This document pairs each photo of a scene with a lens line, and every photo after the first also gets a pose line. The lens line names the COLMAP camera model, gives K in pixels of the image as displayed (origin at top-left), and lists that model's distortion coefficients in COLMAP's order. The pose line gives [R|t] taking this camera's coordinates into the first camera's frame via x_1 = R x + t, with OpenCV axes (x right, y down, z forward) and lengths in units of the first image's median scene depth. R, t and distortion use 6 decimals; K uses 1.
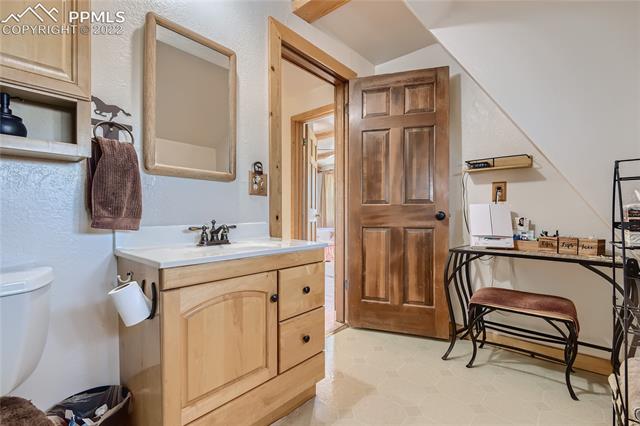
lens RADIAL K [[296.3, 0, 322.9], [0, 296.3, 207.8], [0, 0, 1]] dist [-0.003437, -0.001203]
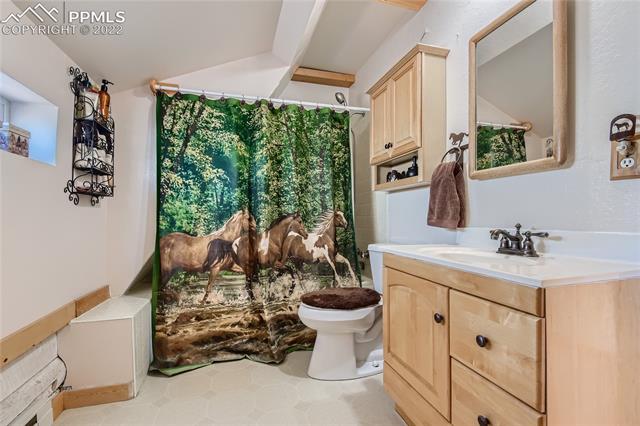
lens RADIAL K [[296.3, 0, 322.9], [0, 296.3, 207.8], [0, 0, 1]] dist [-0.003437, -0.001203]
pose [[-0.553340, -0.026186, -0.832543, 0.684897], [0.019199, 0.998839, -0.044177, 0.027301], [0.832734, -0.040429, -0.552195, 1.159660]]
